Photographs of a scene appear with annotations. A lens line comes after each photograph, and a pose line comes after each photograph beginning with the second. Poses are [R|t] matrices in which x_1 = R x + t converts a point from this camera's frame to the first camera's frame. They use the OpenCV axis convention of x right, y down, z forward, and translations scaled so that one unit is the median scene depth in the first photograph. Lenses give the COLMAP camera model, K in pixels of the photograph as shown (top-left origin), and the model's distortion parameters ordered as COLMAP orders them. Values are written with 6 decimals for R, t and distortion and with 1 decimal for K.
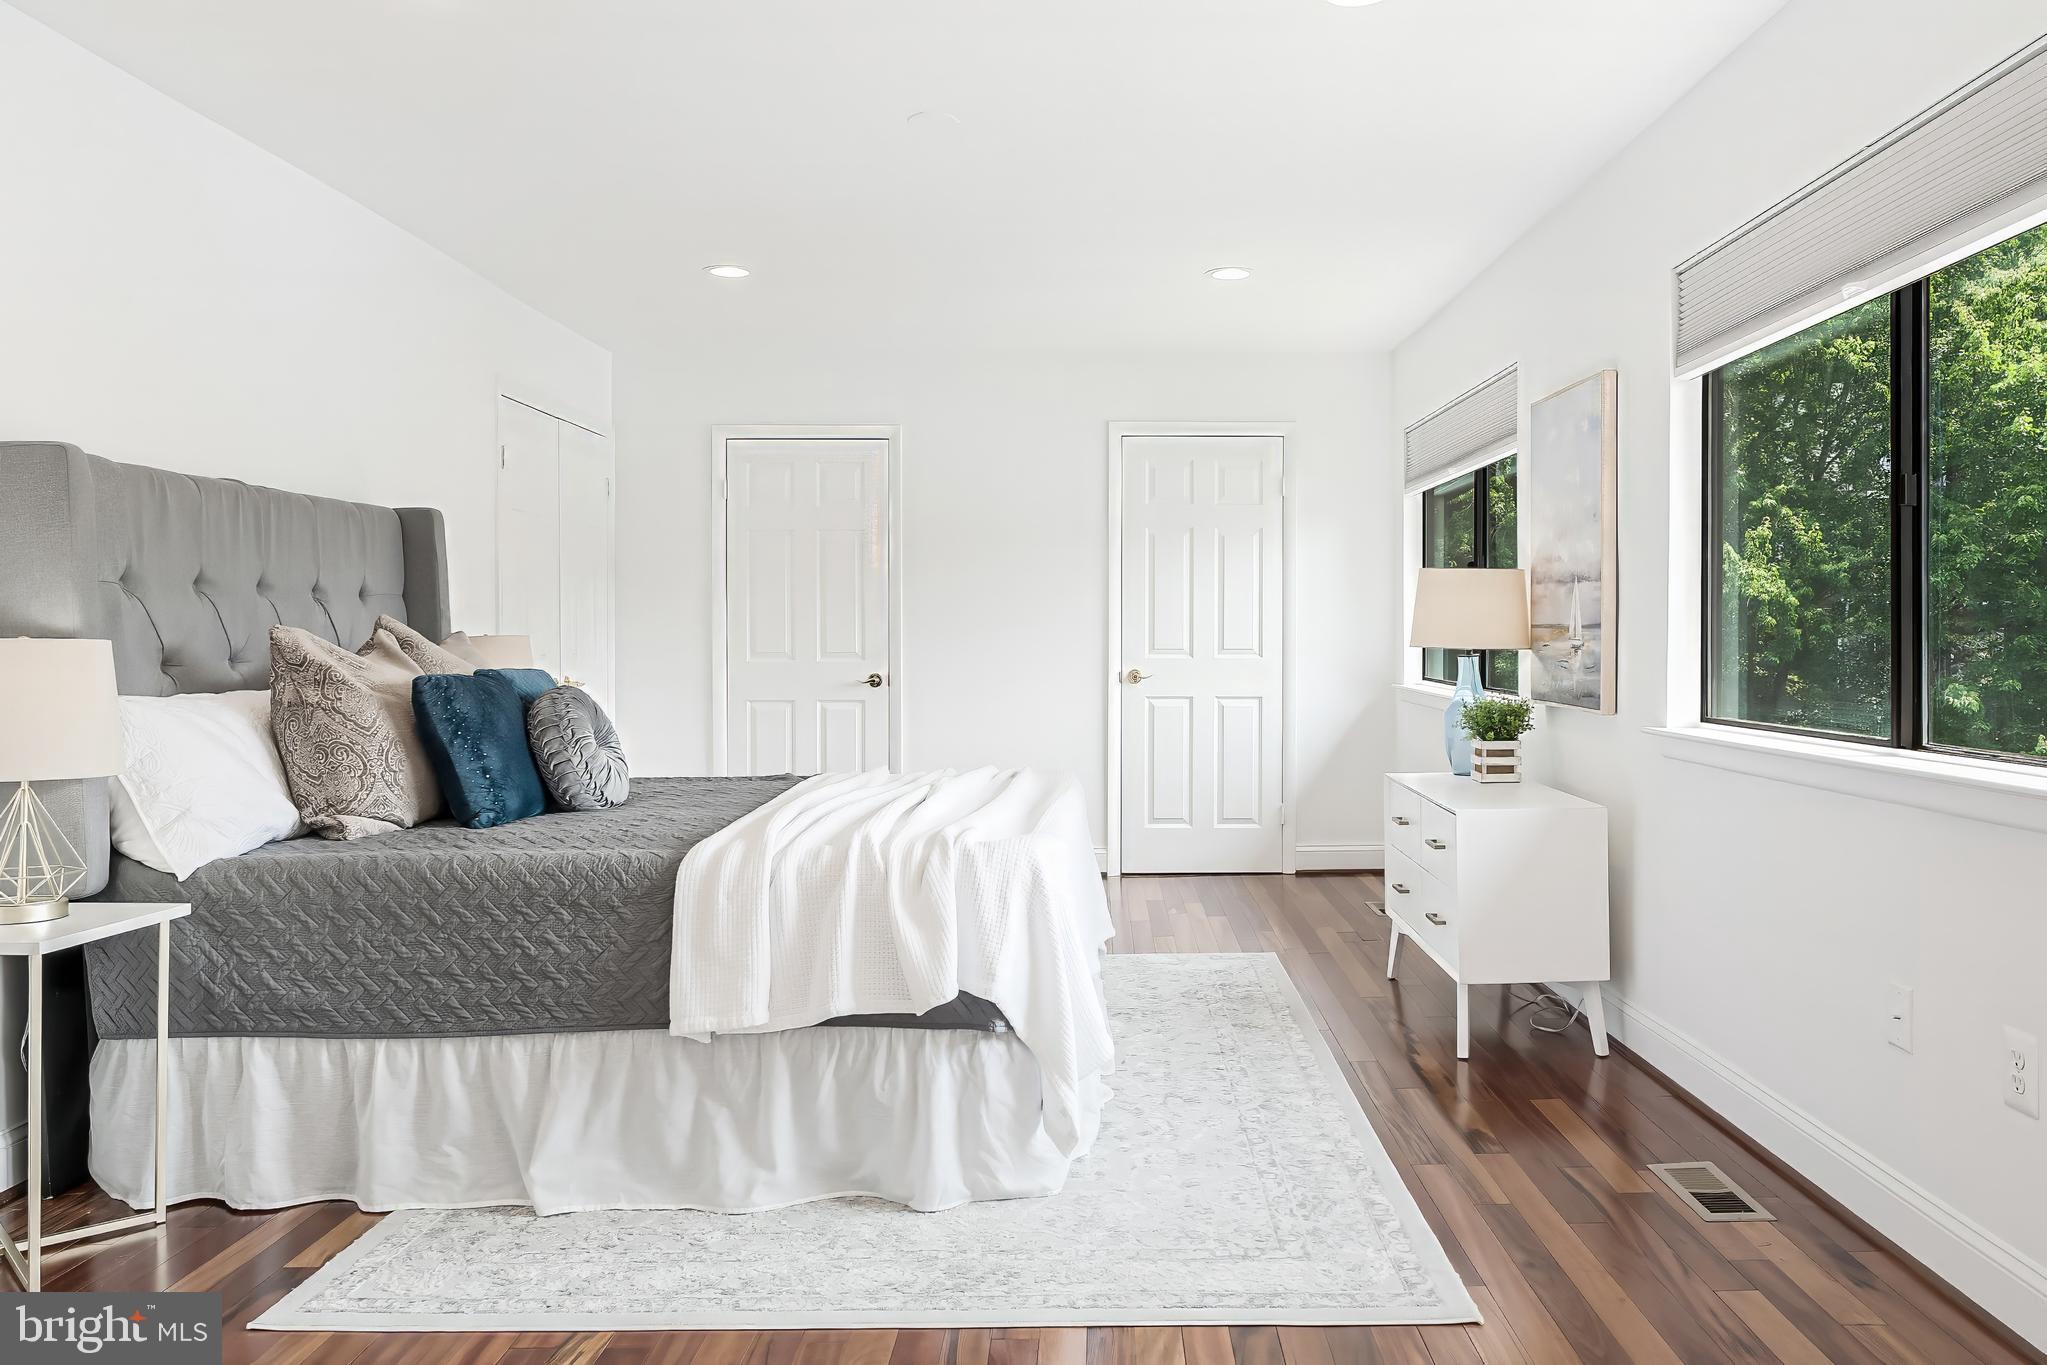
lens RADIAL K [[1492.5, 0, 1112.7], [0, 1492.5, 648.9], [0, 0, 1]] dist [0.001379, -0.003651]
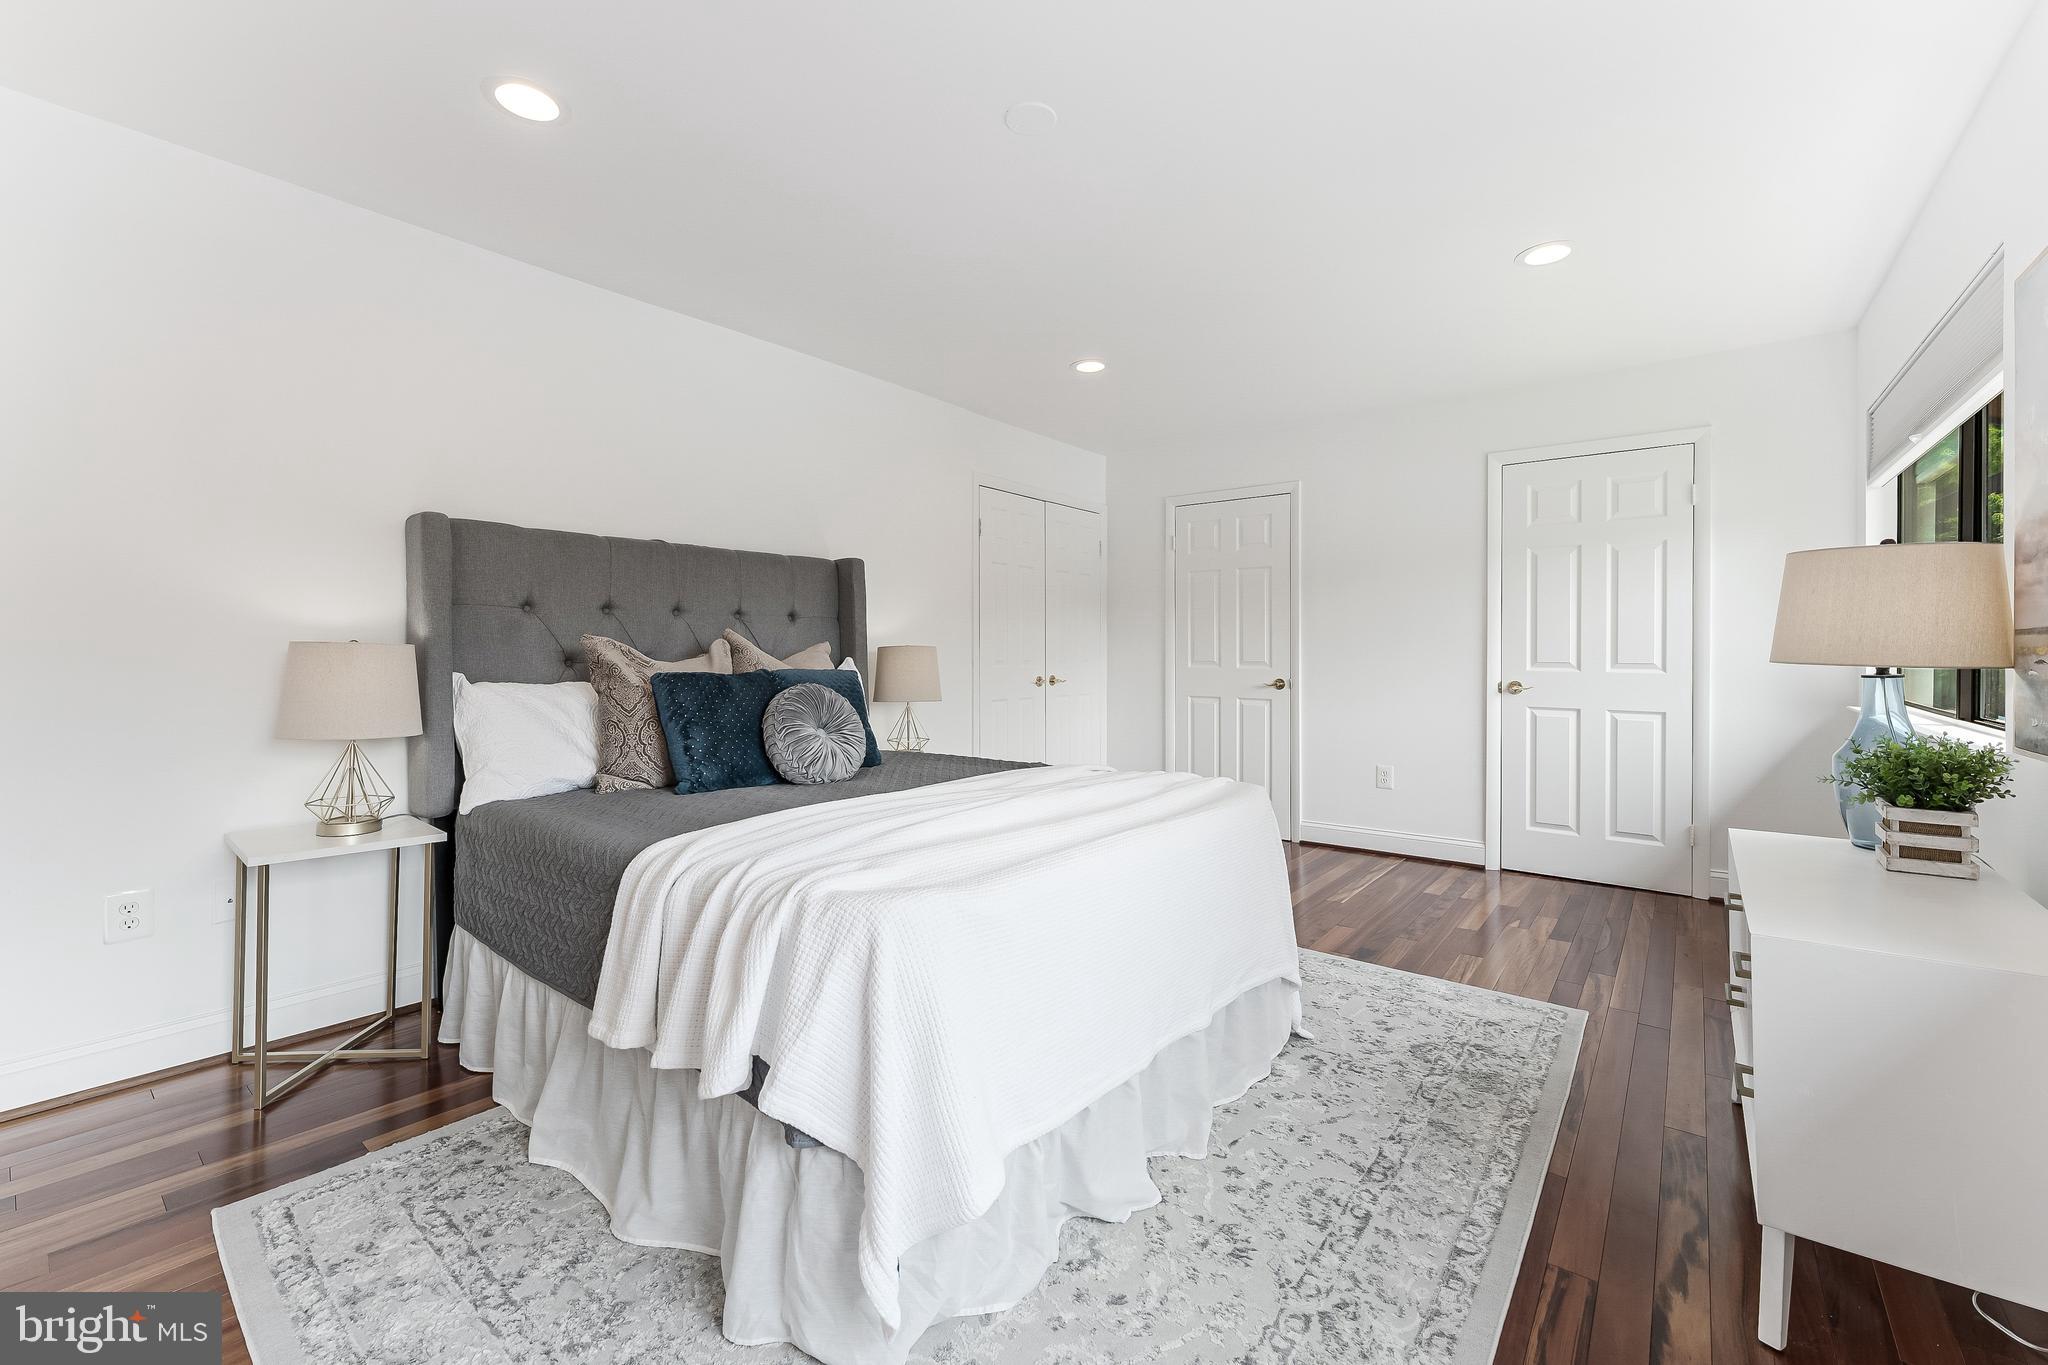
lens RADIAL K [[834.4, 0, 1021.6], [0, 834.4, 650.5], [0, 0, 1]] dist [0.002177, 0.000237]
pose [[0.772263, 0.004279, -0.635288, 0.256565], [-0.011068, 0.999916, -0.006719, -0.000147], [0.635206, 0.012220, 0.772246, 0.652364]]
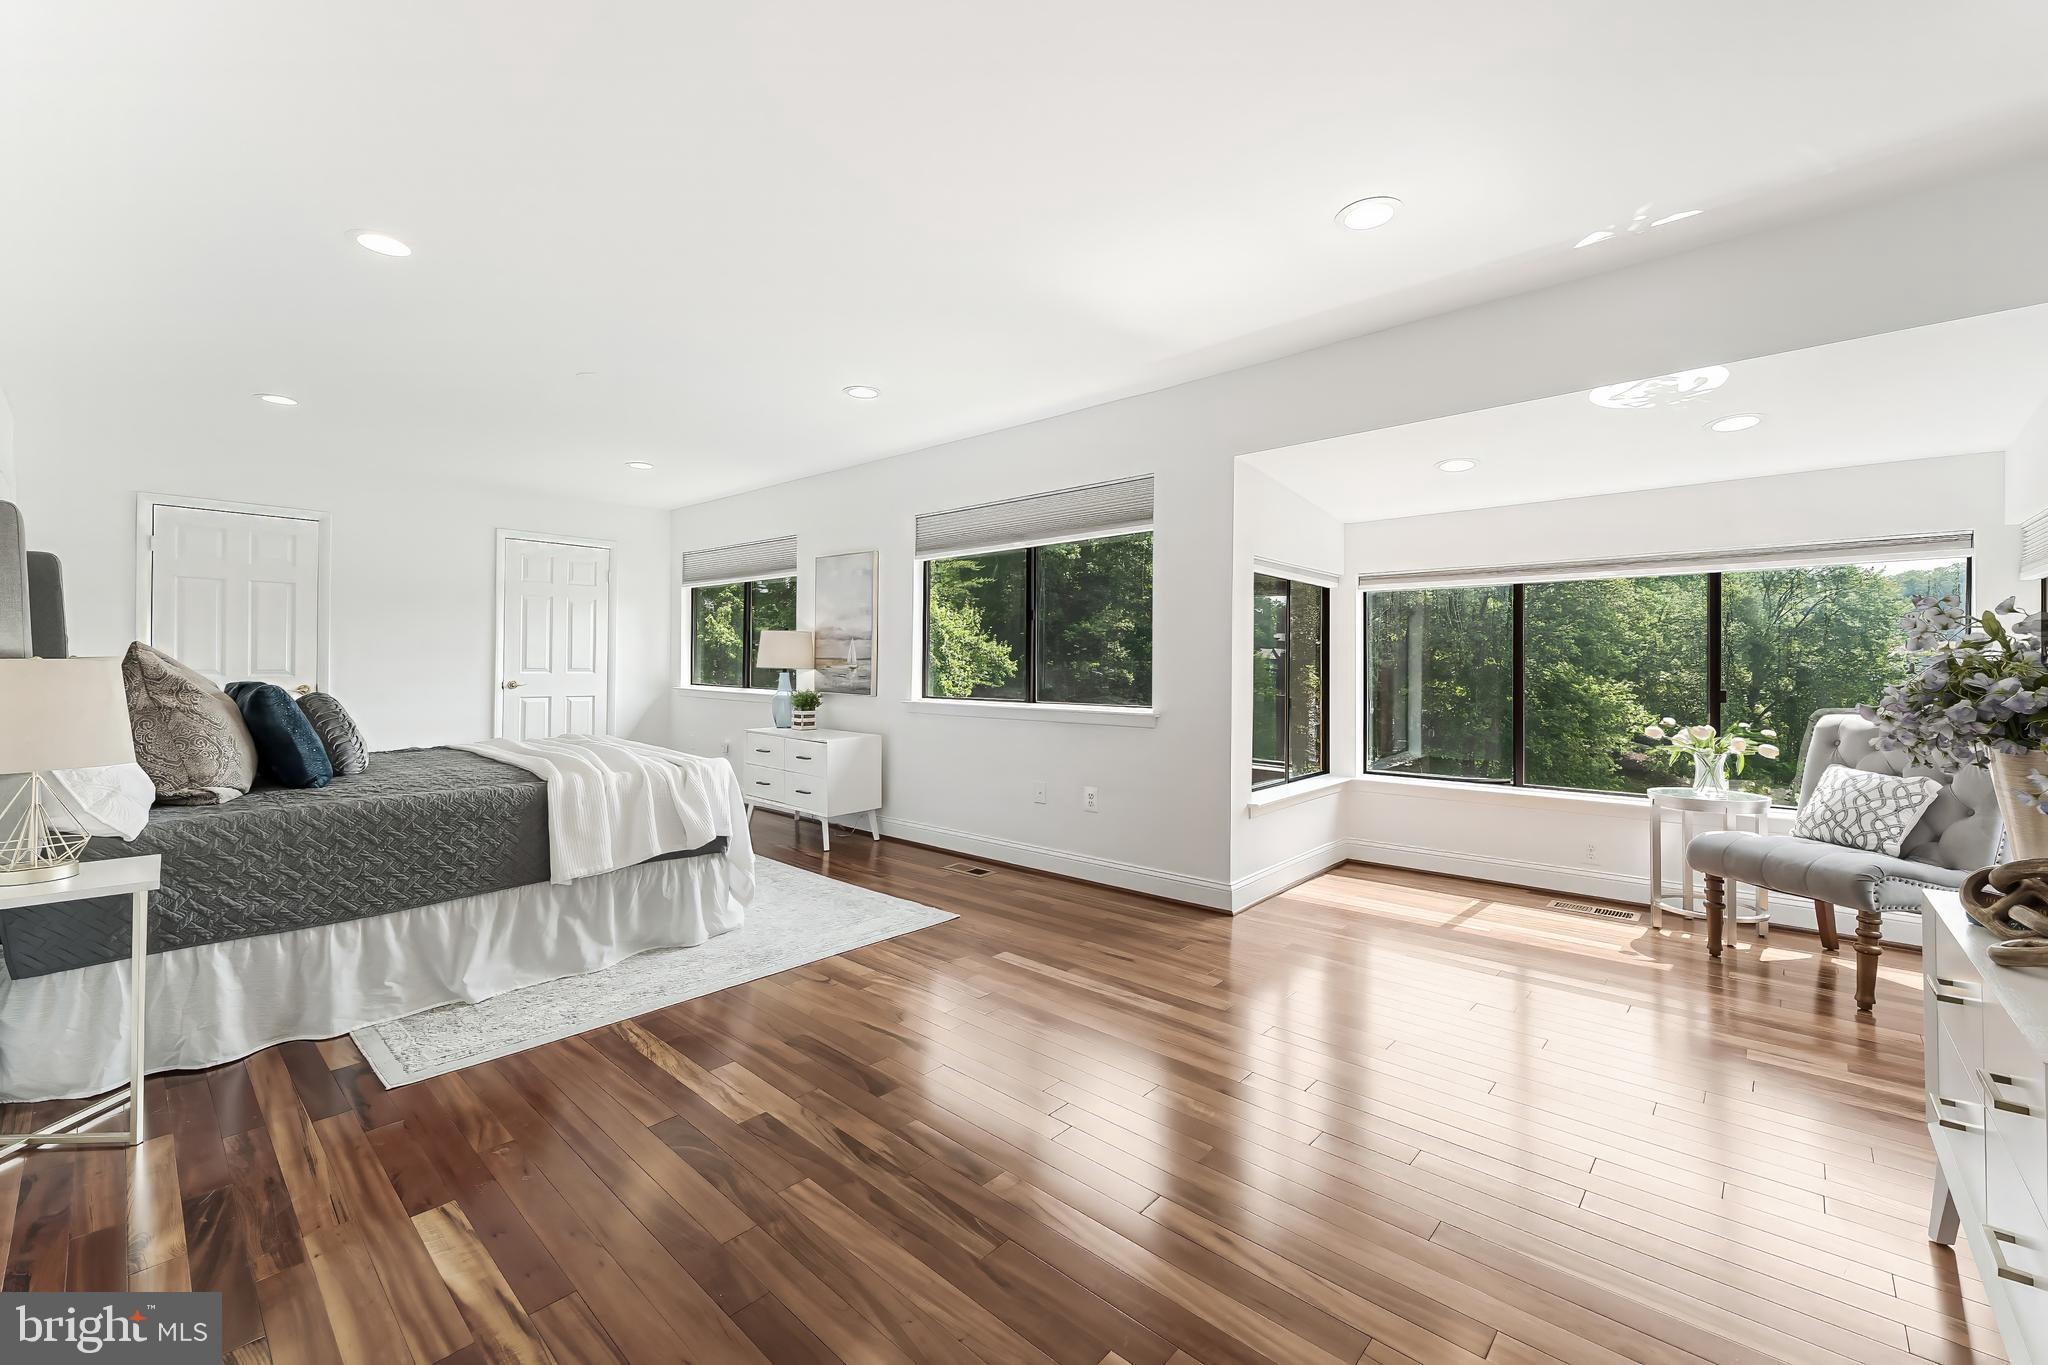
lens RADIAL K [[821.2, 0, 1031.6], [0, 821.2, 672.2], [0, 0, 1]] dist [0.000877, -0.000055]
pose [[0.677034, -0.000933, 0.735951, -0.558917], [-0.002212, 0.999992, 0.003302, 0.000534], [-0.735948, -0.003864, 0.677027, -0.079414]]
